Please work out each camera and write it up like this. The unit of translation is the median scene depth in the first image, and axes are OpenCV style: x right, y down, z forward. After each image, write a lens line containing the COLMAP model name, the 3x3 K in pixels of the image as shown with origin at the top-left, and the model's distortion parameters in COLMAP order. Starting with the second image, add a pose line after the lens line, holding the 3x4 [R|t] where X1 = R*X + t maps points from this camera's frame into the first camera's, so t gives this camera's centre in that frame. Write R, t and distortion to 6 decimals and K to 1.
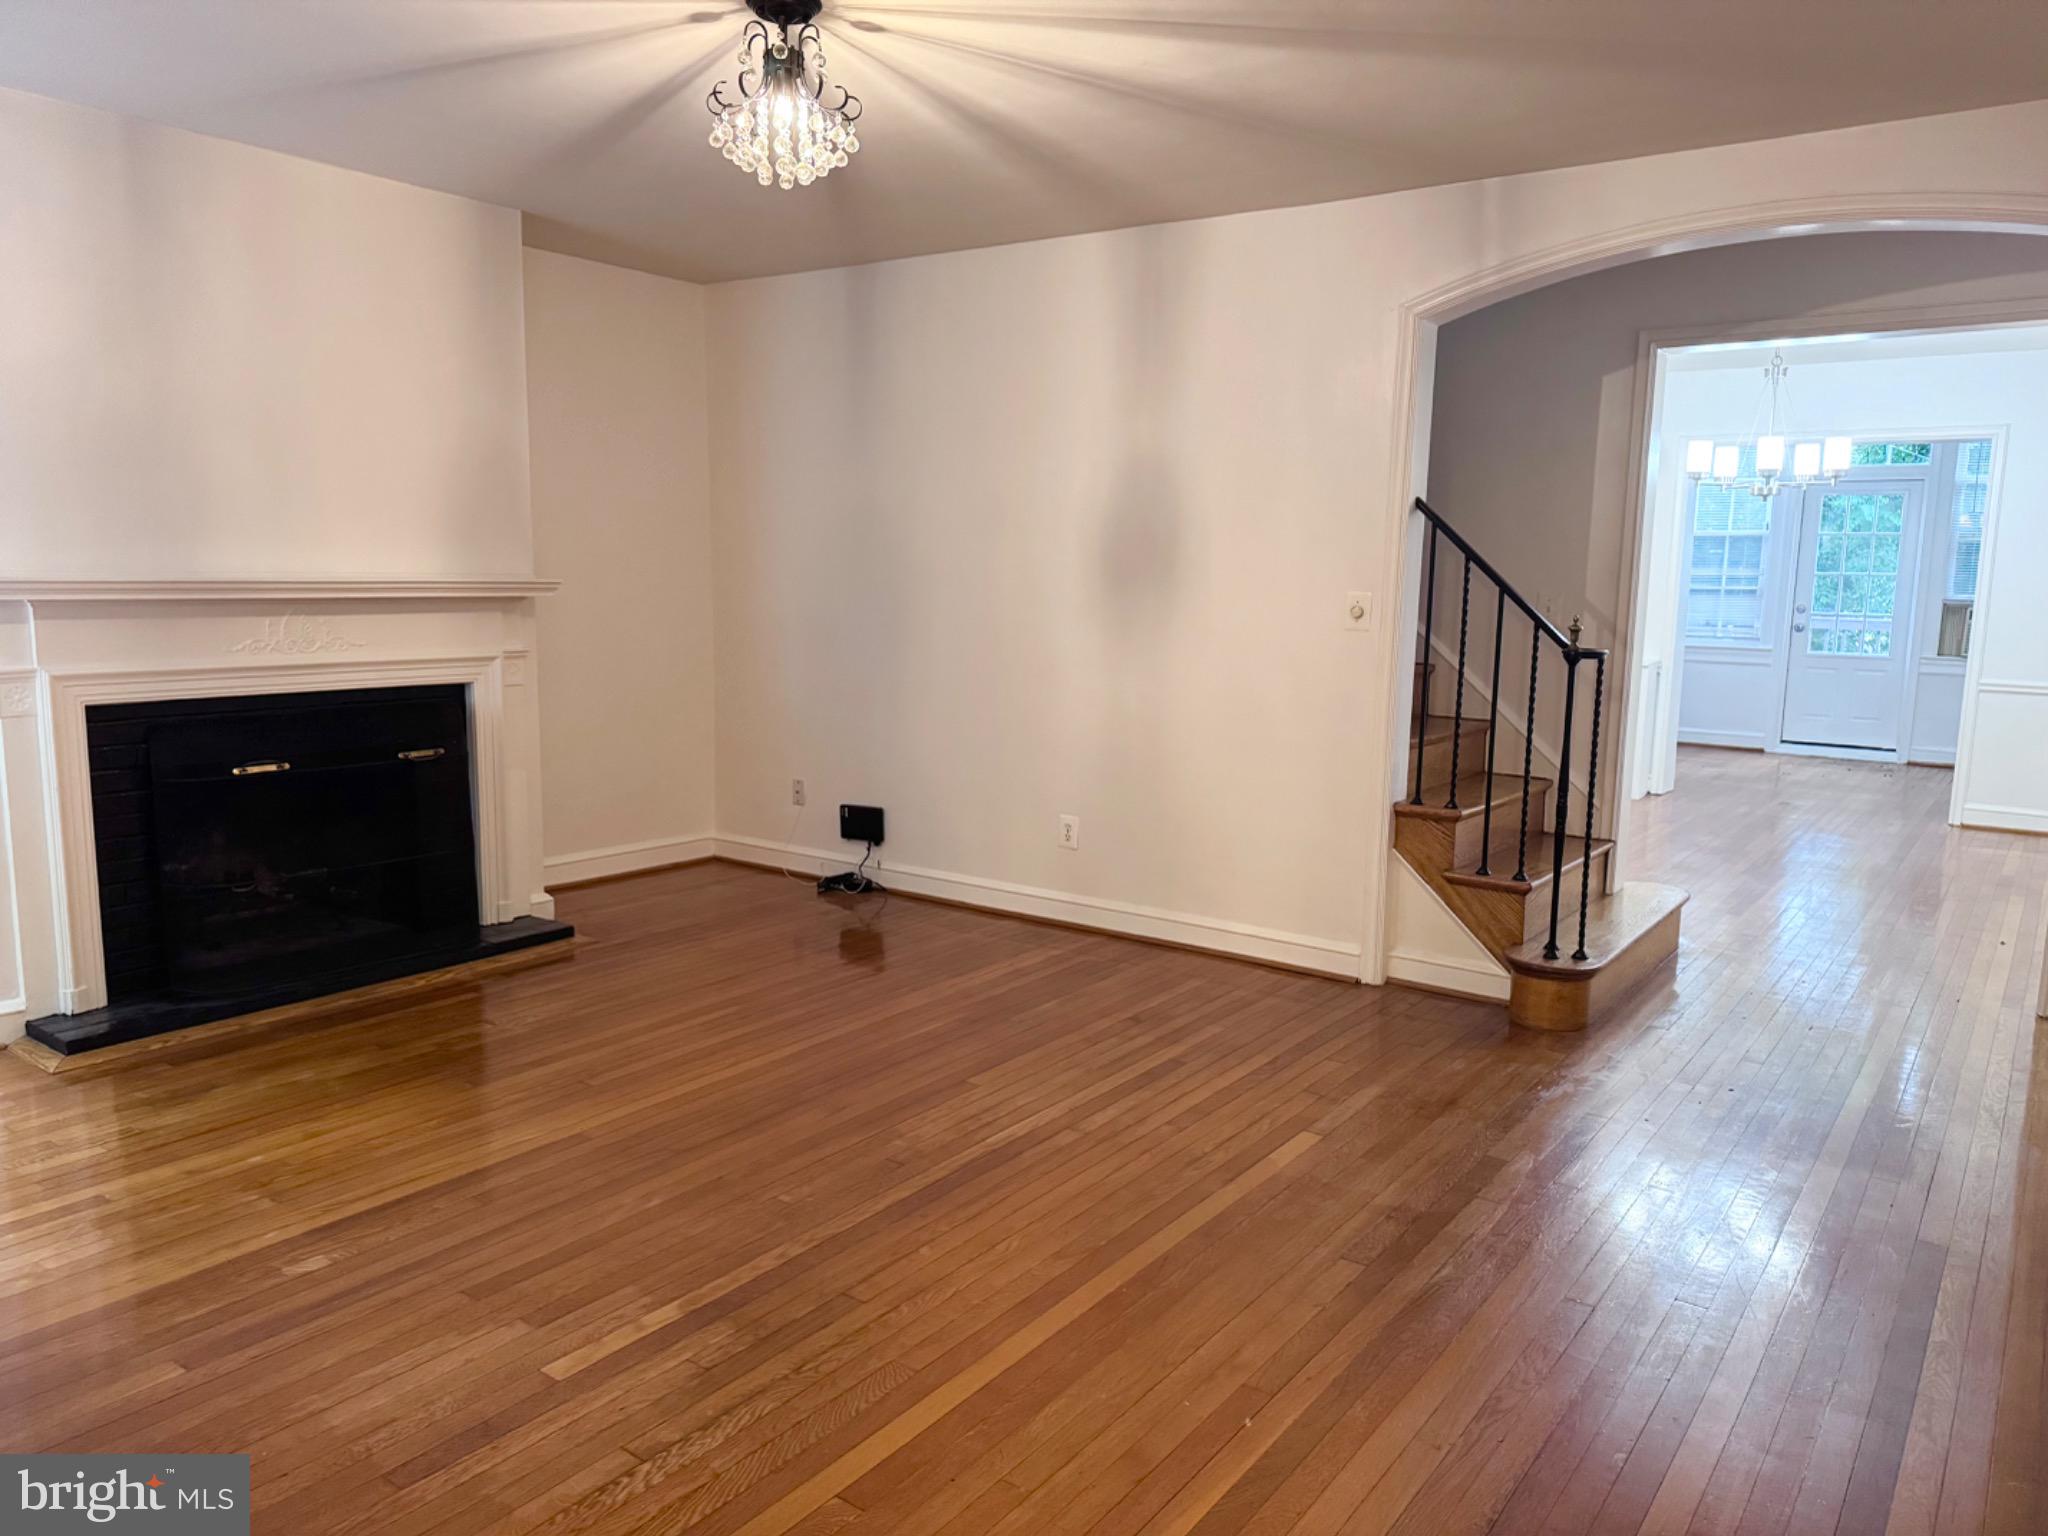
lens RADIAL K [[1433.8, 0, 1020.5], [0, 1433.8, 765.8], [0, 0, 1]] dist [0.003993, -0.000581]
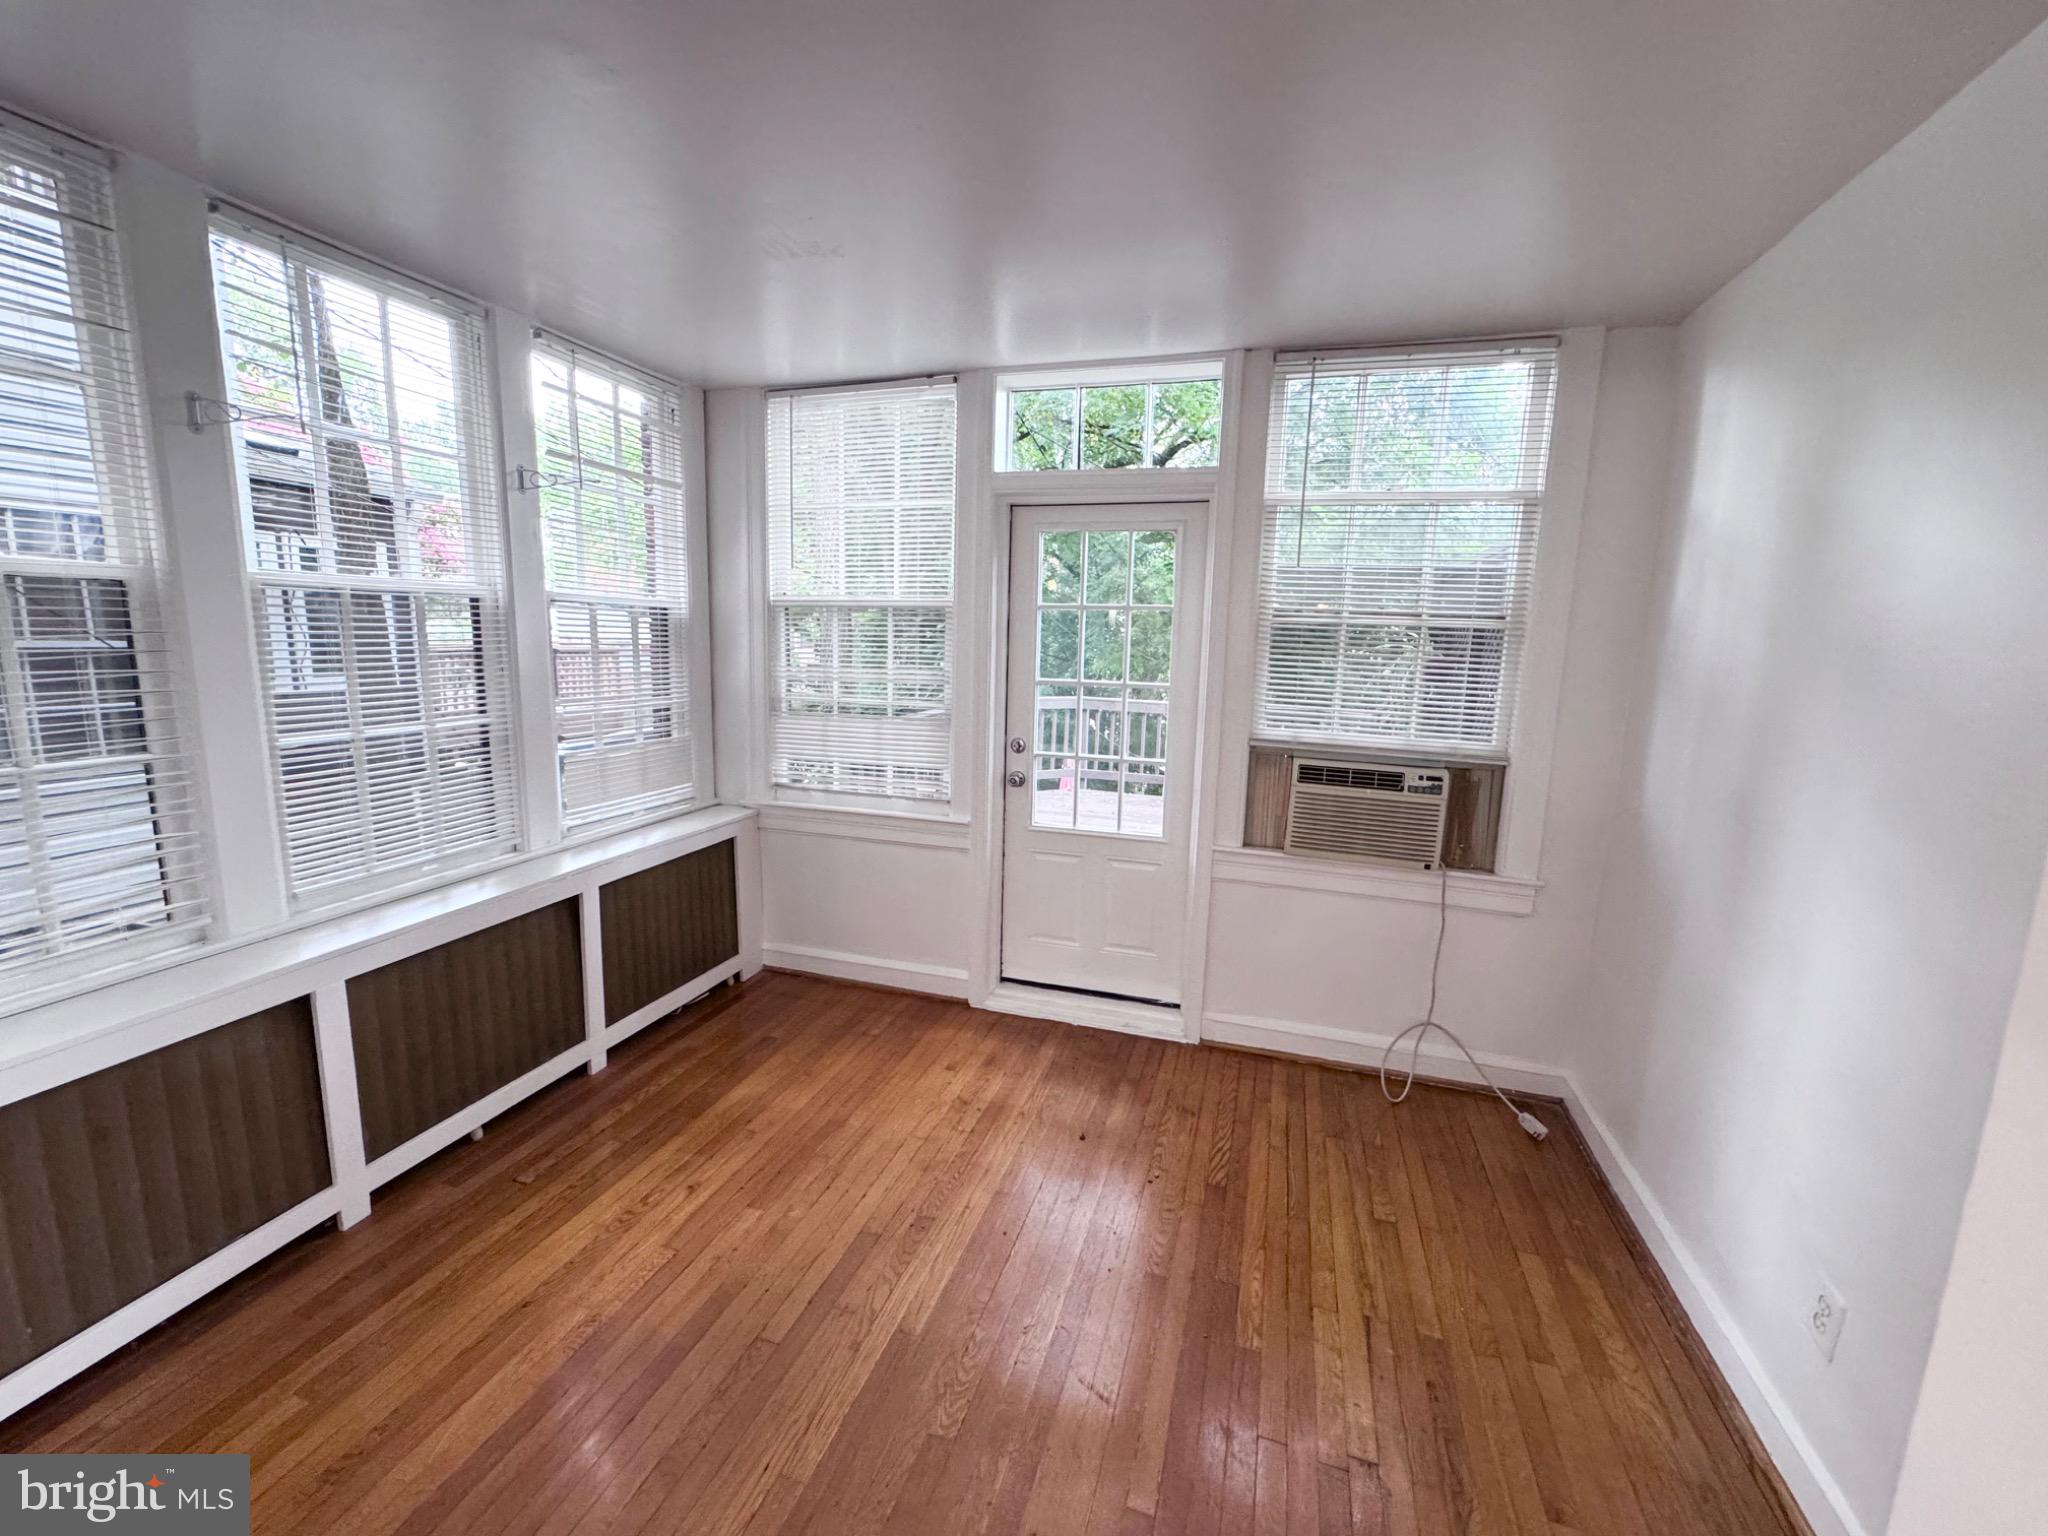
lens RADIAL K [[818.4, 0, 1028.5], [0, 818.4, 765.1], [0, 0, 1]] dist [-0.000524, 0.000360]
pose [[0.941725, -0.044441, 0.333434, 0.443314], [0.038594, 0.998963, 0.024142, -0.108541], [-0.334161, -0.009867, 0.942464, 0.707111]]
